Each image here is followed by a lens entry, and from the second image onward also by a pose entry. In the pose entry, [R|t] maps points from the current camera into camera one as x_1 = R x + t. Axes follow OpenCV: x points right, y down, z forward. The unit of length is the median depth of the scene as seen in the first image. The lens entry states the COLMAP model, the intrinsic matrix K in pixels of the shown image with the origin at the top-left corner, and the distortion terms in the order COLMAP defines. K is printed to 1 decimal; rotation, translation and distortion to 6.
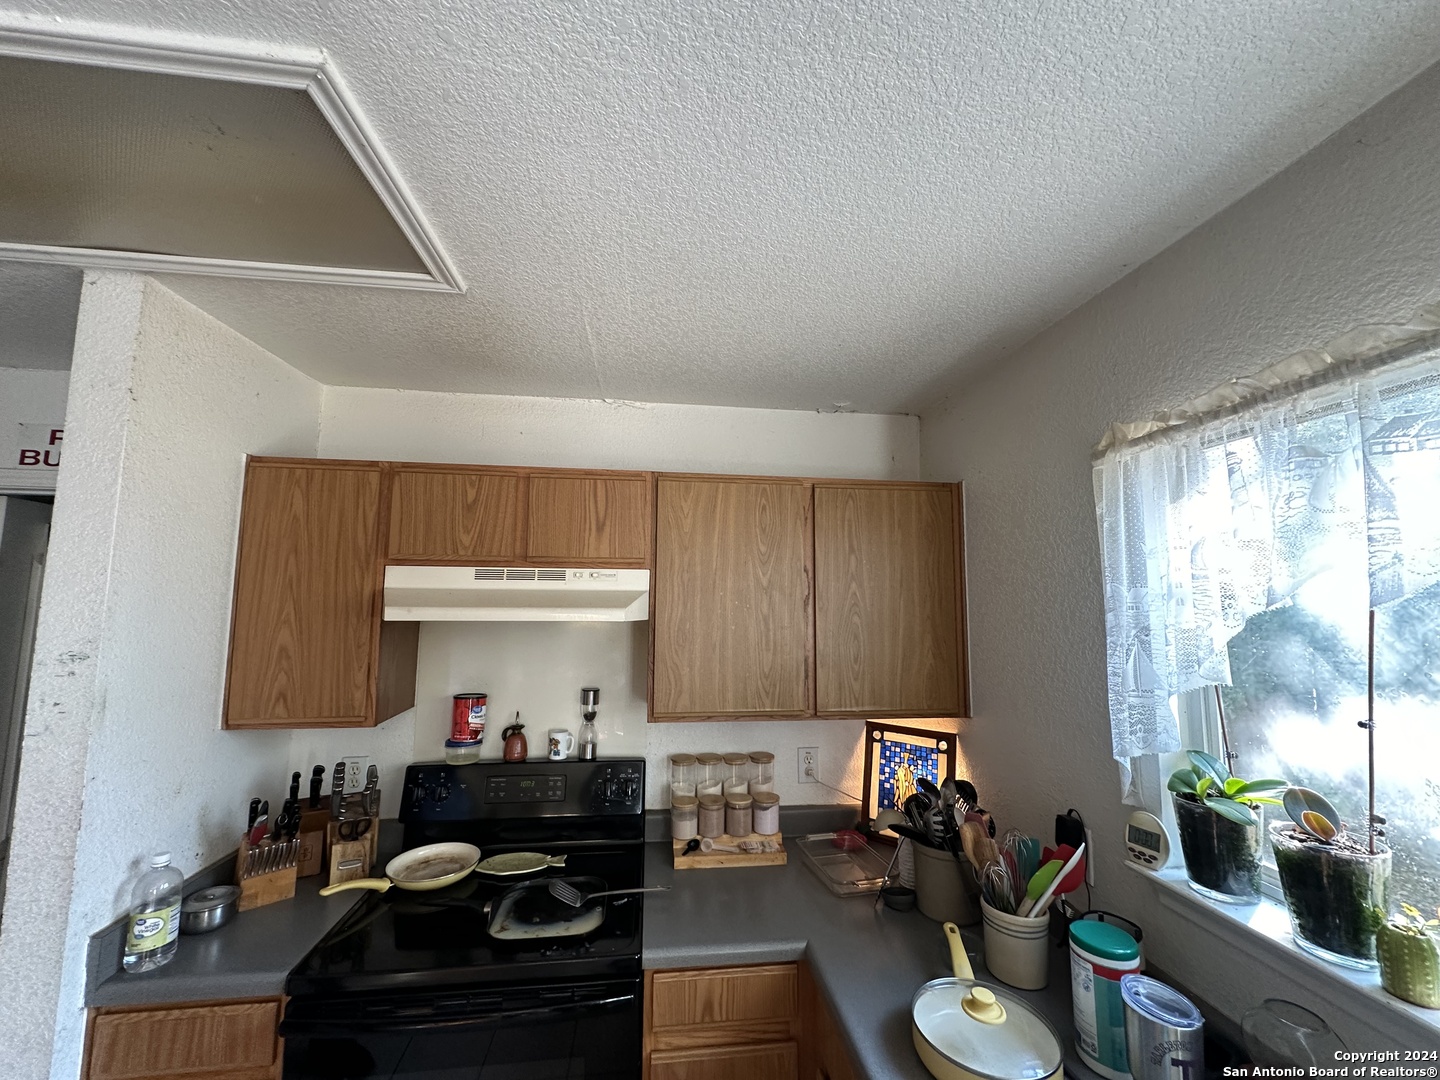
lens RADIAL K [[570.8, 0, 720.0], [0, 570.8, 540.0], [0, 0, 1]] dist [-0.002035, -0.000095]
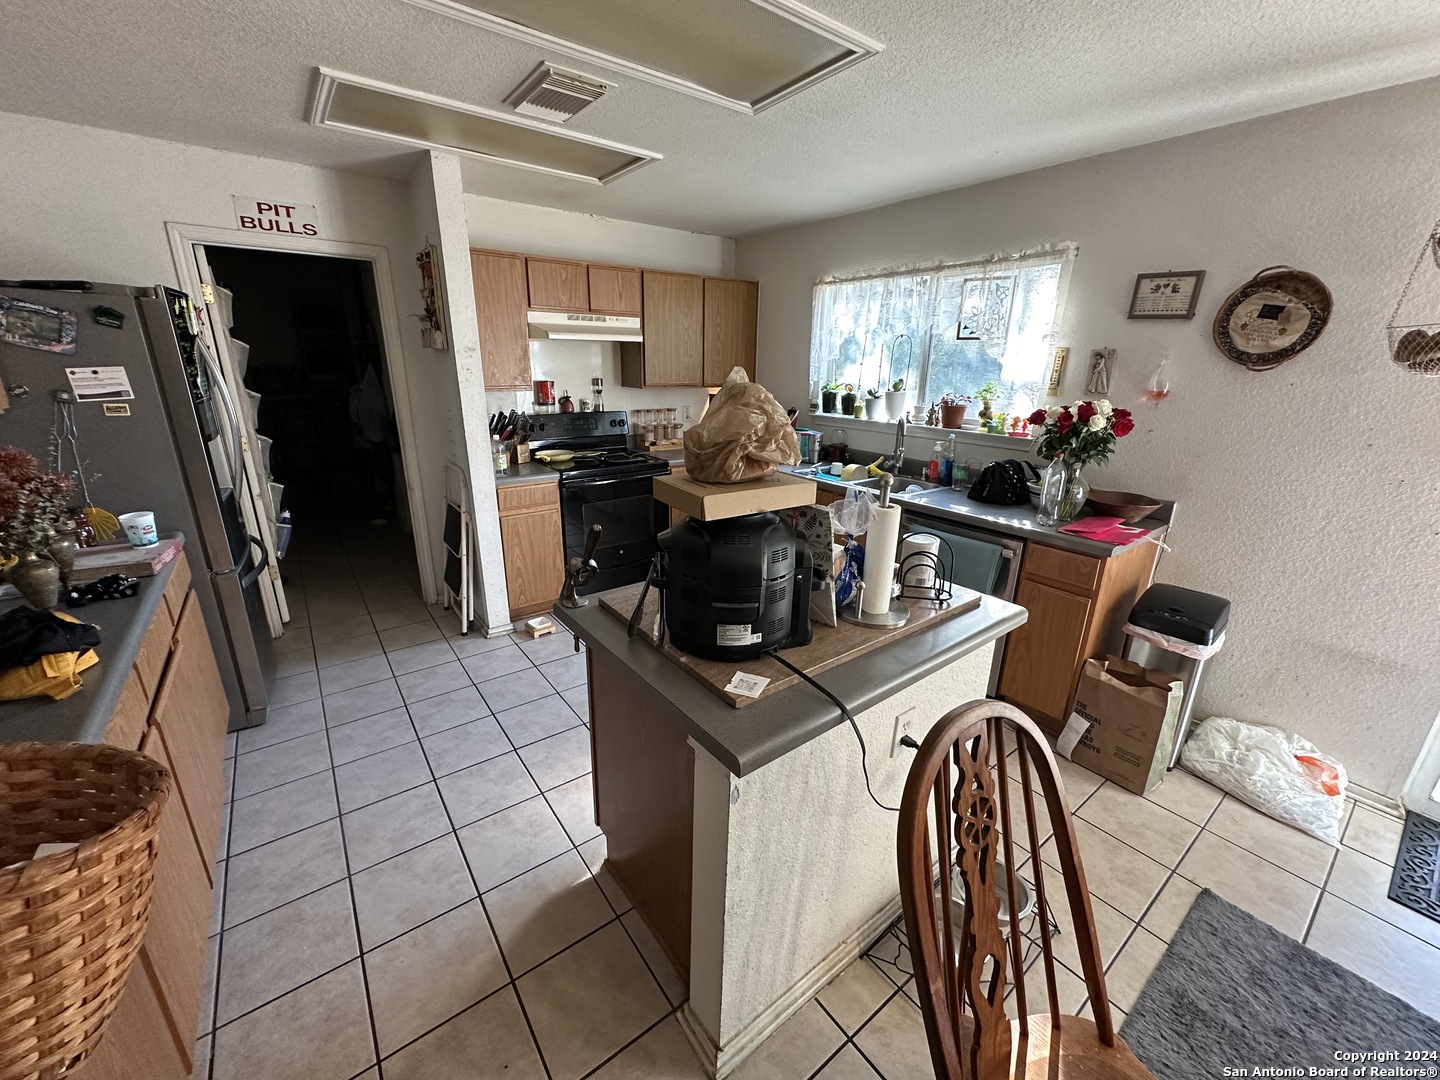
lens RADIAL K [[570.8, 0, 720.0], [0, 570.8, 540.0], [0, 0, 1]] dist [-0.002035, -0.000095]
pose [[0.865693, -0.147324, 0.478405, -1.236047], [-0.061164, 0.917418, 0.393196, -0.054309], [-0.496824, -0.369649, 0.785191, -1.412089]]
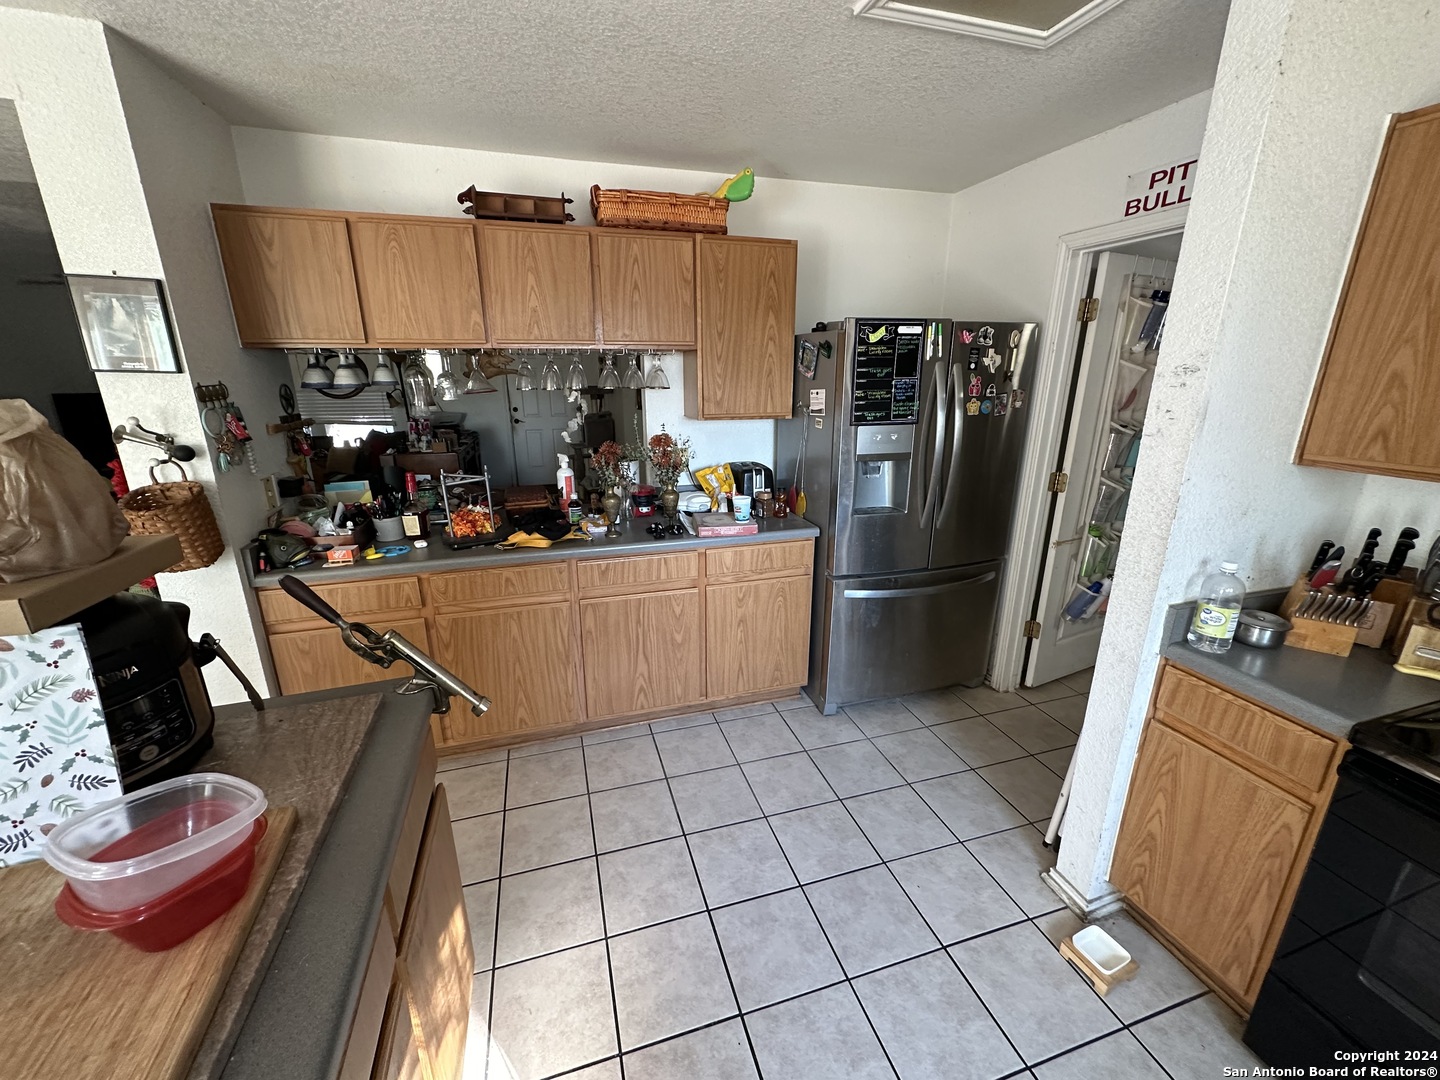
lens RADIAL K [[570.8, 0, 720.0], [0, 570.8, 540.0], [0, 0, 1]] dist [-0.002035, -0.000095]
pose [[0.172985, 0.274694, -0.945843, -0.121676], [0.105007, 0.949703, 0.295020, 0.080790], [0.979311, -0.150354, 0.135440, -0.079391]]
